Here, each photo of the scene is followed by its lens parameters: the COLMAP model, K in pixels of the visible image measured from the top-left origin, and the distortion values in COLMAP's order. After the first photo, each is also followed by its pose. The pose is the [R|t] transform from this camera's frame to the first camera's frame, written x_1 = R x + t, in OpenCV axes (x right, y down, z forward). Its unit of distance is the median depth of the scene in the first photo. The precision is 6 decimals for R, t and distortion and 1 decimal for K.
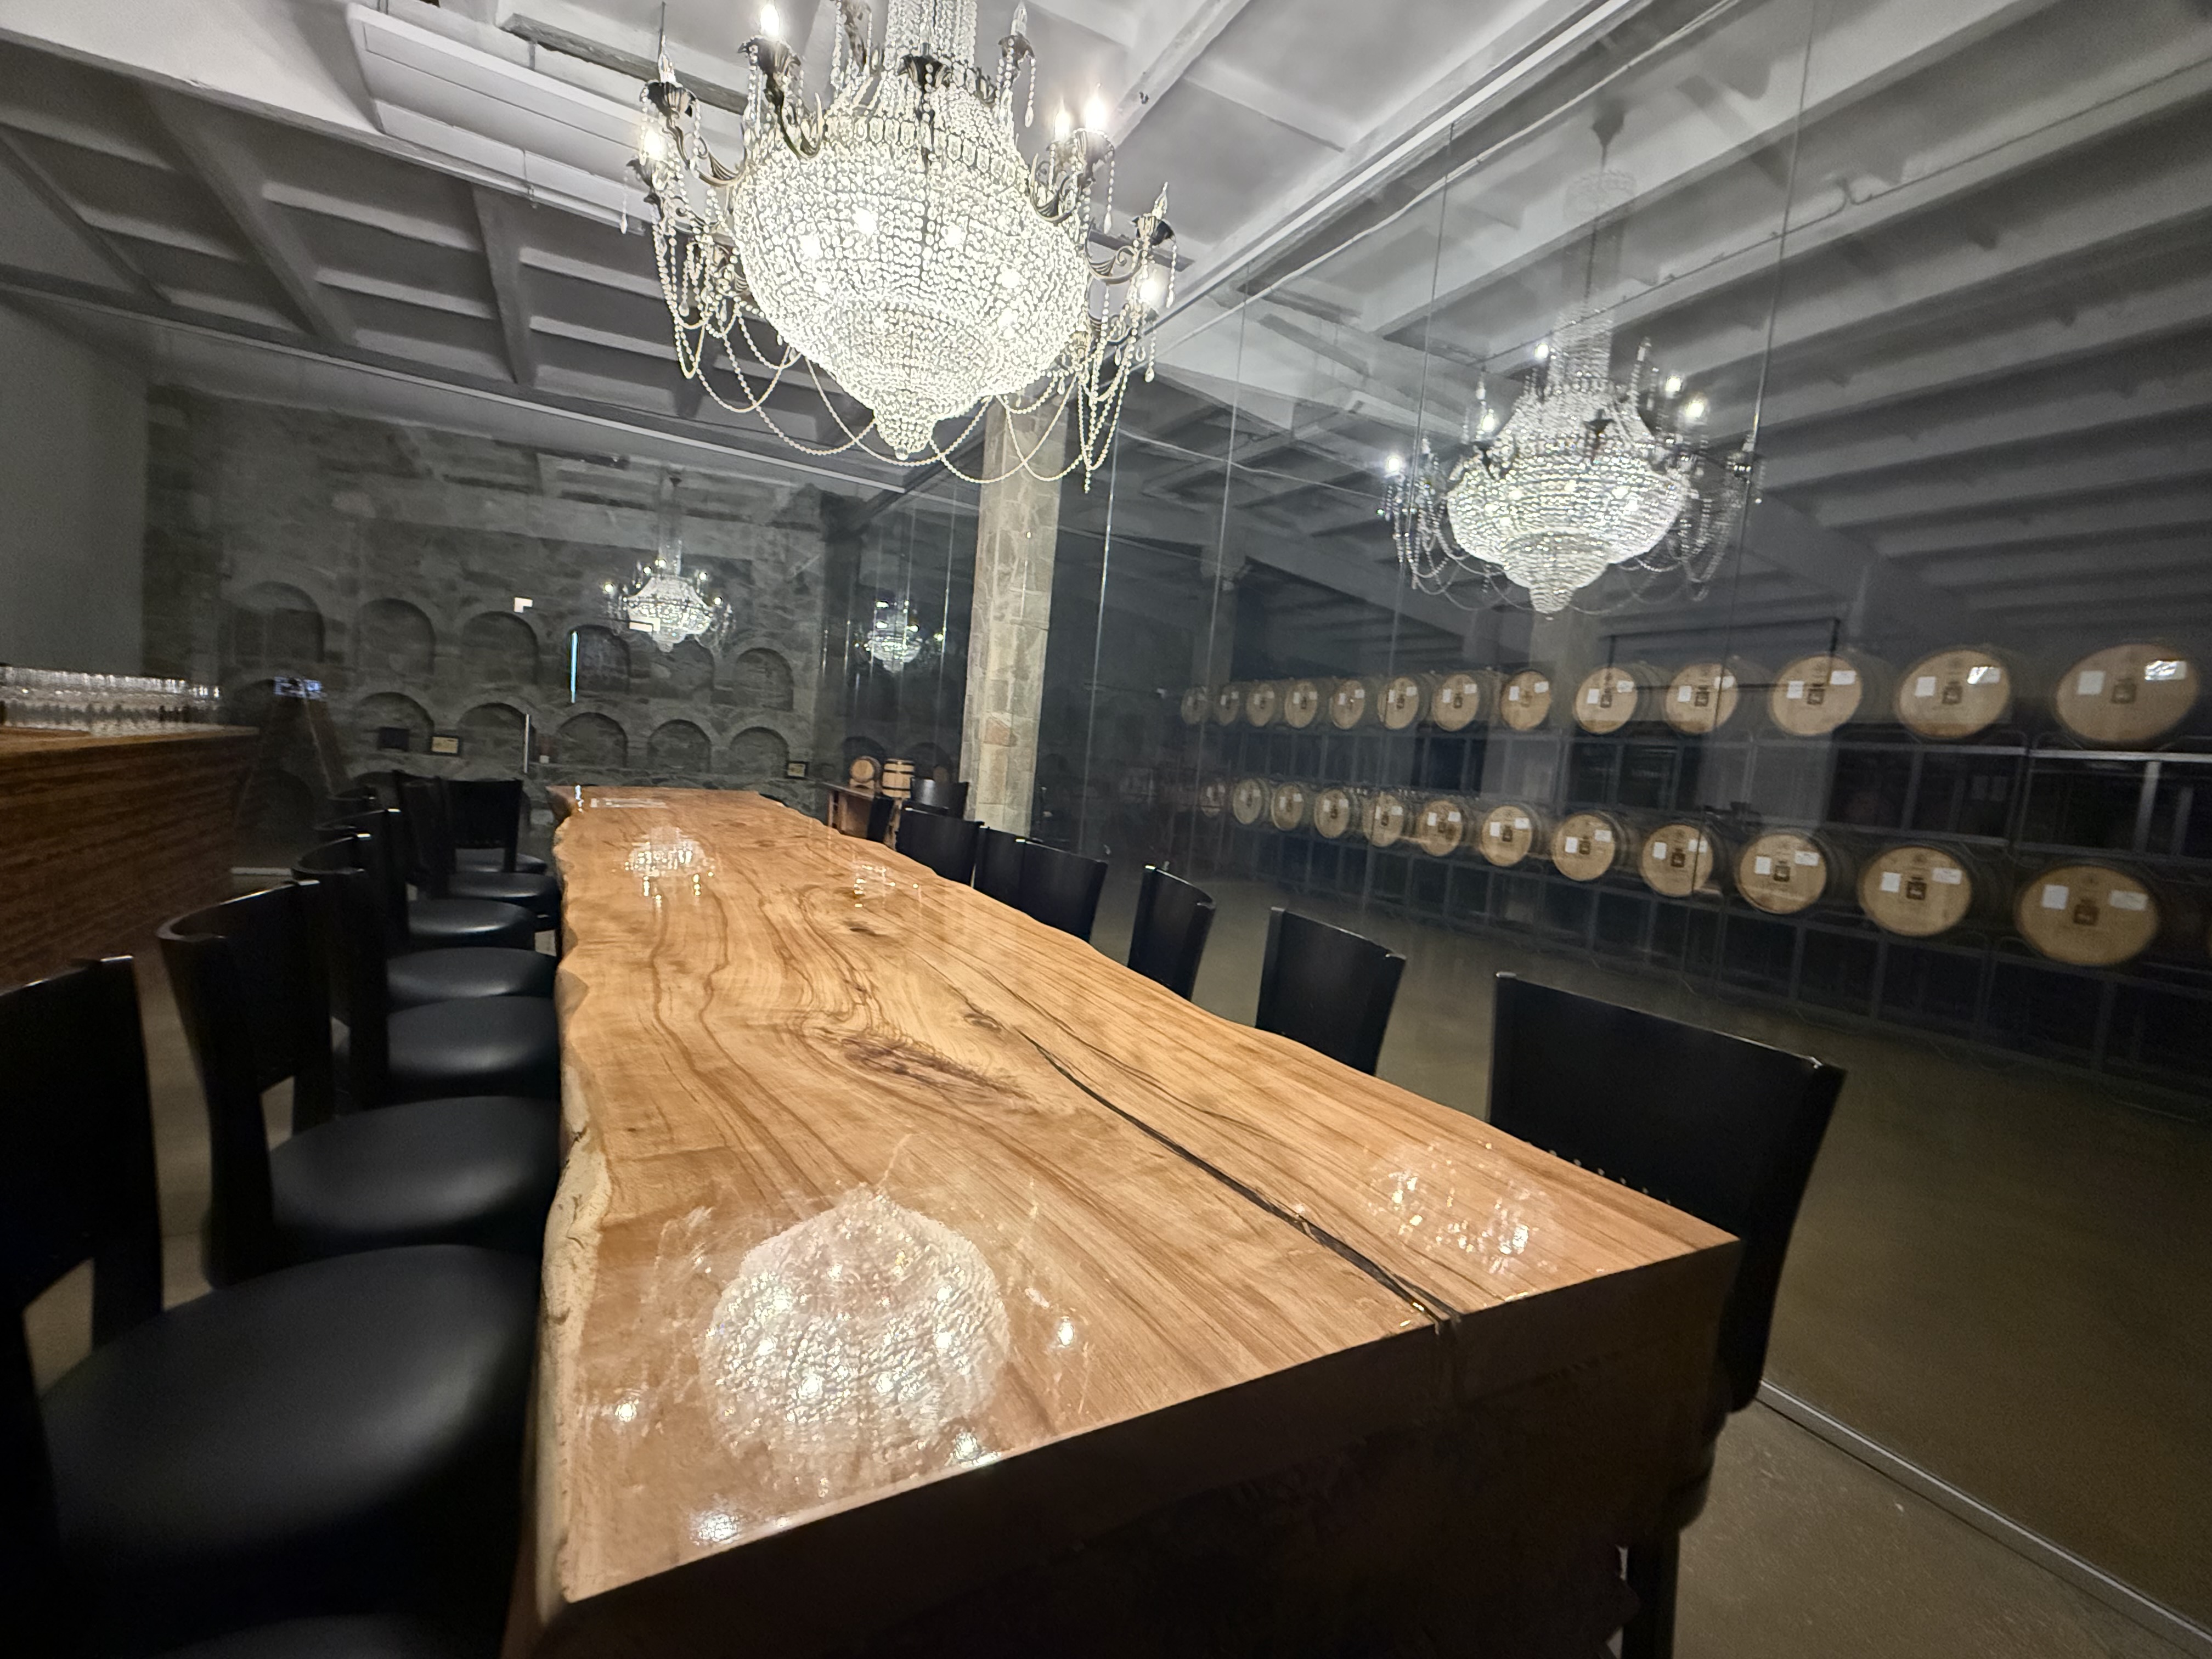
lens RADIAL K [[899.4, 0, 1106.0], [0, 899.4, 829.5], [0, 0, 1]] dist [0.000354, -0.000264]
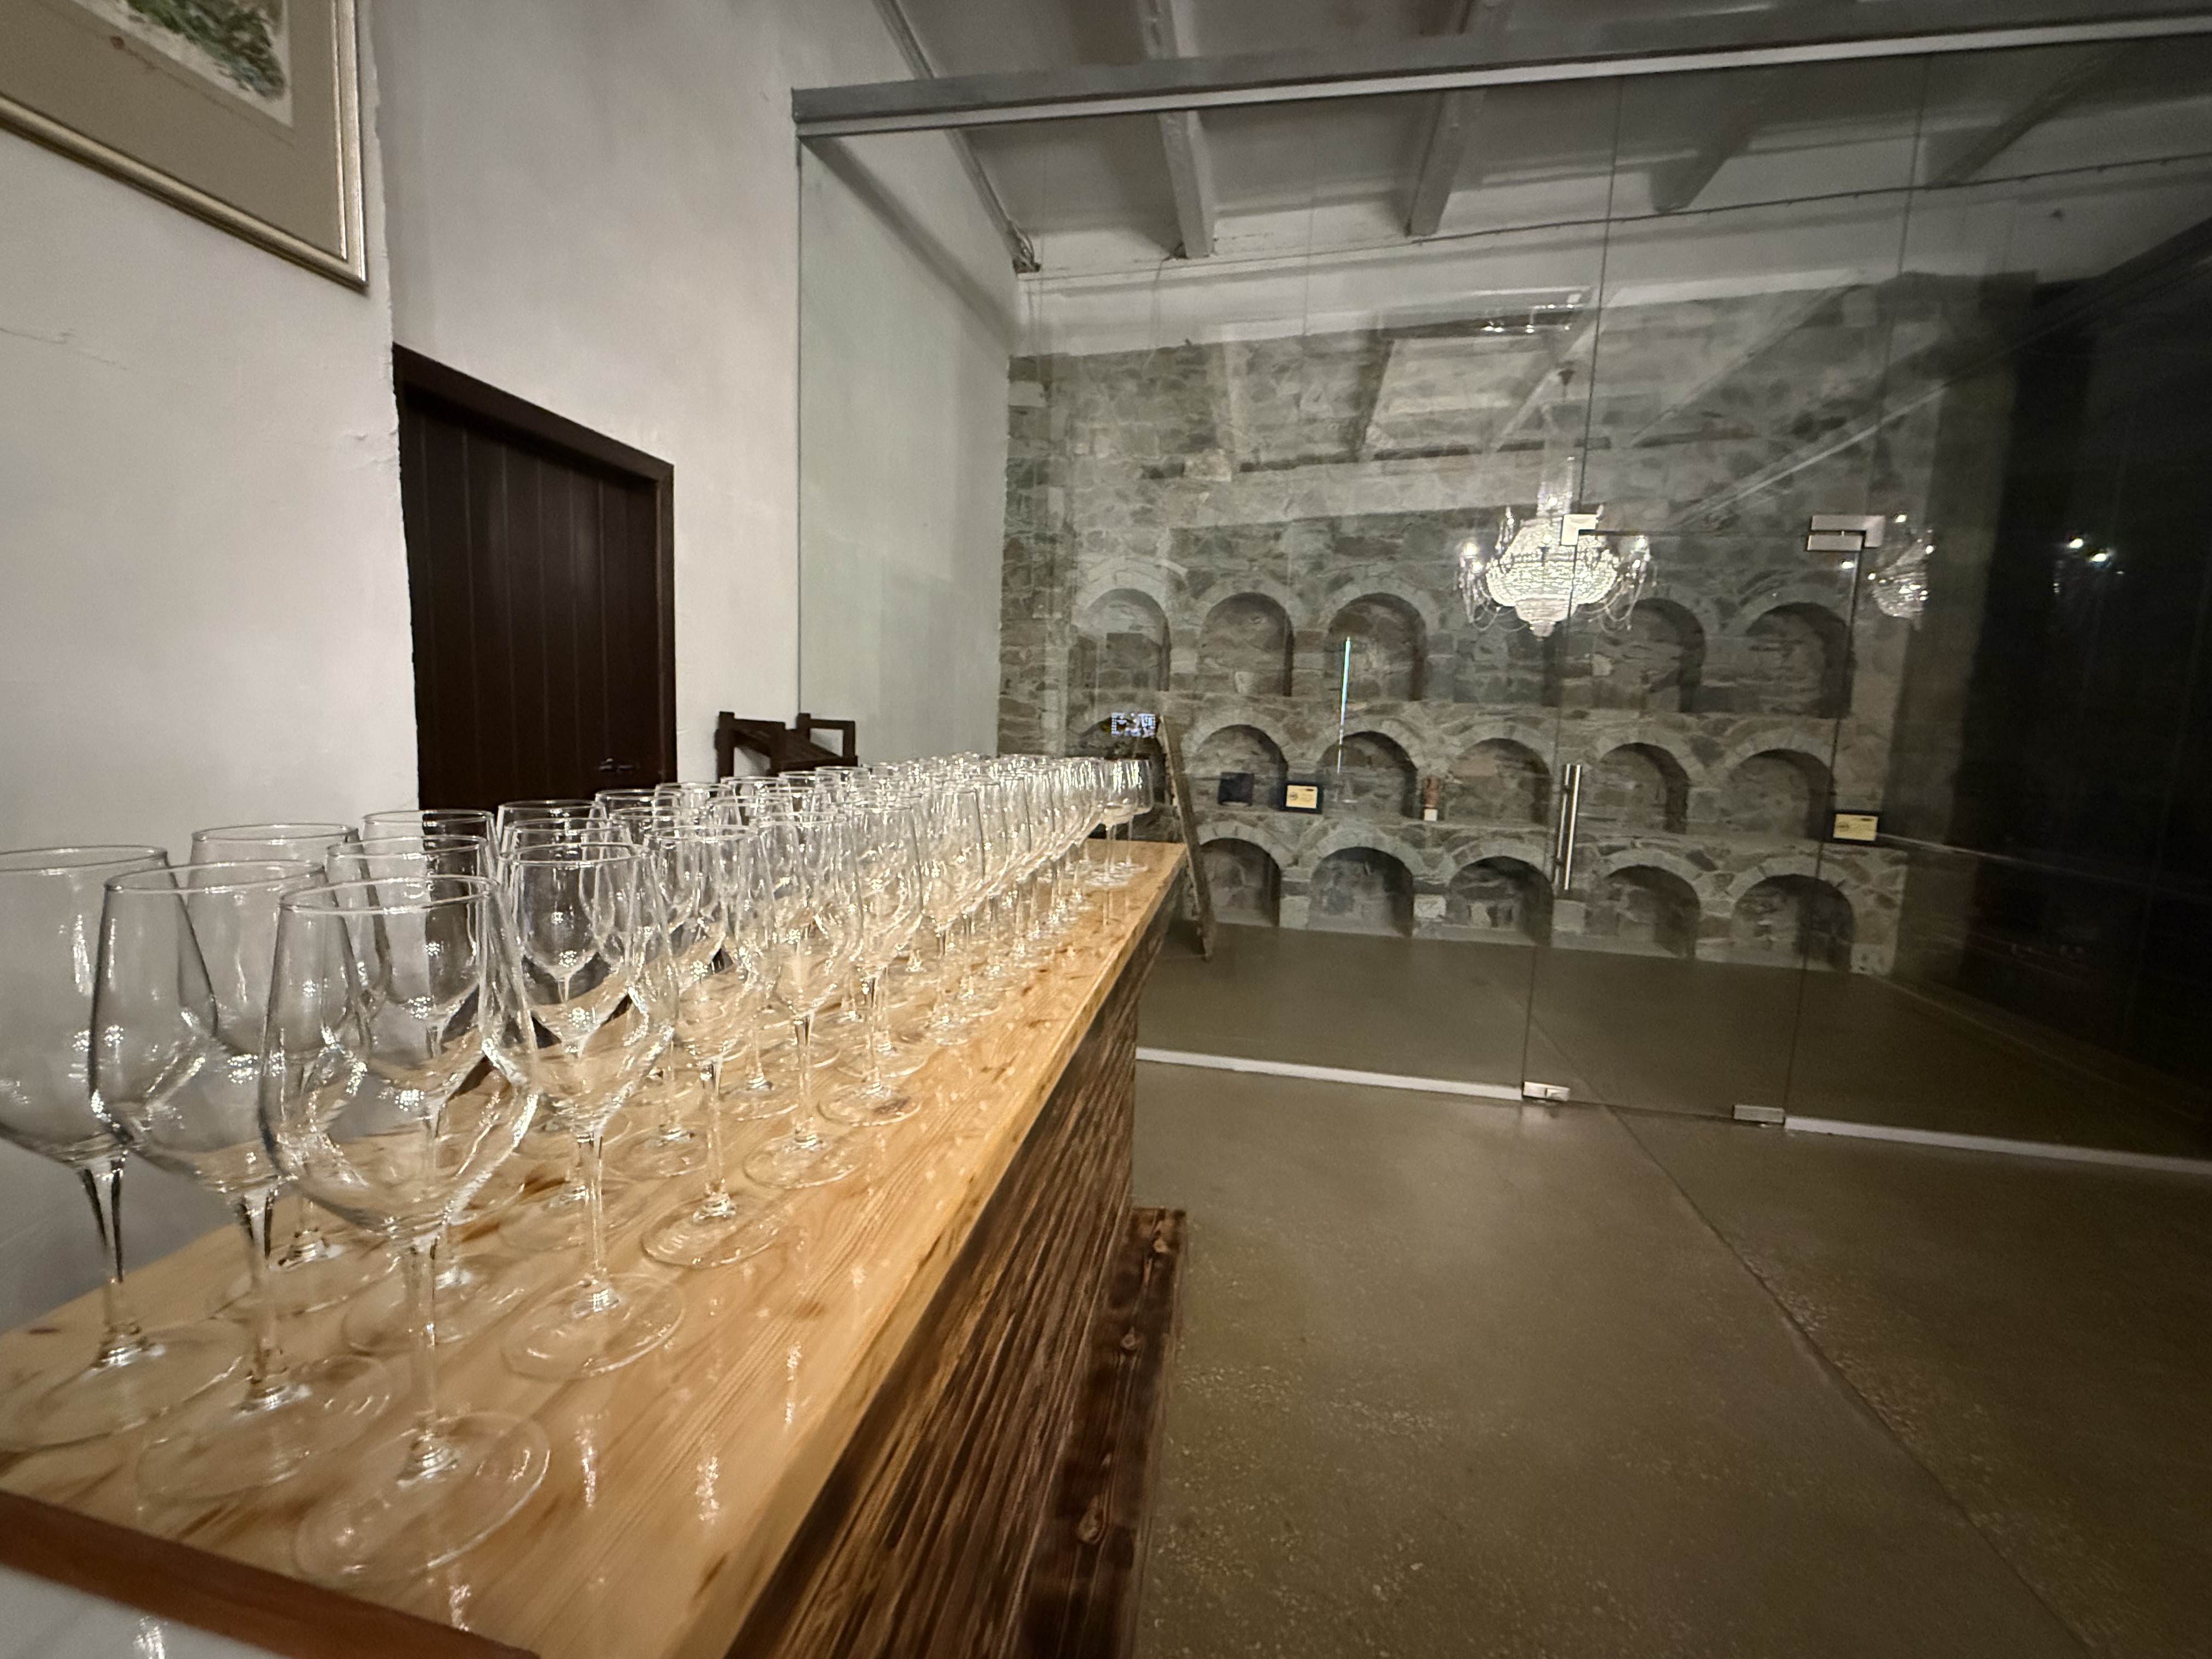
lens RADIAL K [[899.4, 0, 1106.0], [0, 899.4, 829.5], [0, 0, 1]] dist [0.000354, -0.000264]
pose [[0.797329, 0.016872, -0.603309, -0.434844], [-0.016143, 0.999848, 0.006627, -0.070543], [0.603329, 0.004456, 0.797480, 0.355552]]
